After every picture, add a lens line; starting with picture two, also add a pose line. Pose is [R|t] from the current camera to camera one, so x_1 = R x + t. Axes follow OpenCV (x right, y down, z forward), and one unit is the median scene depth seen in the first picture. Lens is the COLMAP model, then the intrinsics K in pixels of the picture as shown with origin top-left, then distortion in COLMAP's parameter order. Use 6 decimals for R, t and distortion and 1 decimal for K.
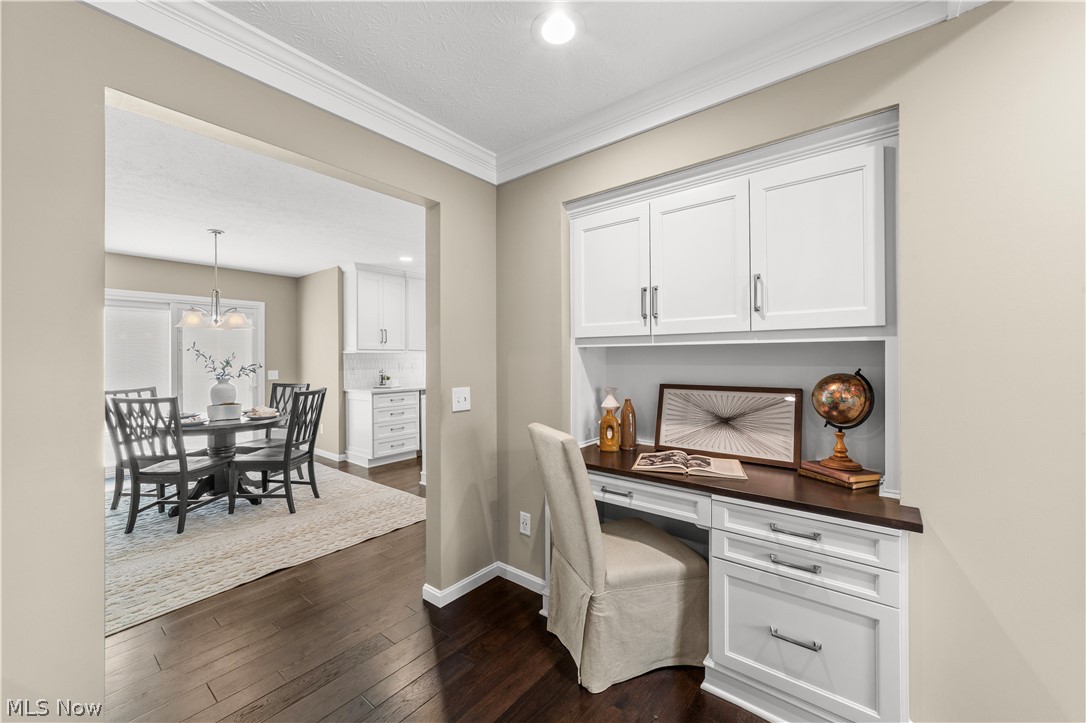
lens RADIAL K [[413.6, 0, 541.9], [0, 413.6, 364.5], [0, 0, 1]] dist [-0.000638, -0.000012]
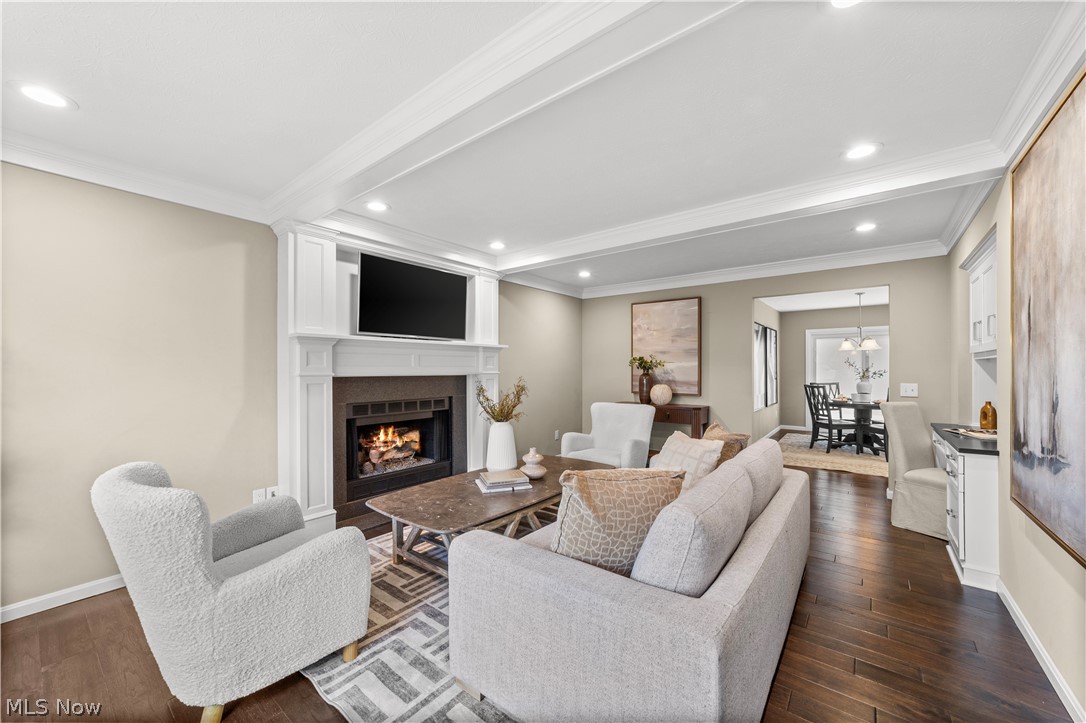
lens RADIAL K [[413.6, 0, 541.9], [0, 413.6, 364.5], [0, 0, 1]] dist [-0.000638, -0.000012]
pose [[0.003751, -0.008686, -0.999955, 0.979459], [-0.004005, 0.999954, -0.008701, -0.001971], [0.999985, 0.004037, 0.003716, -0.355222]]
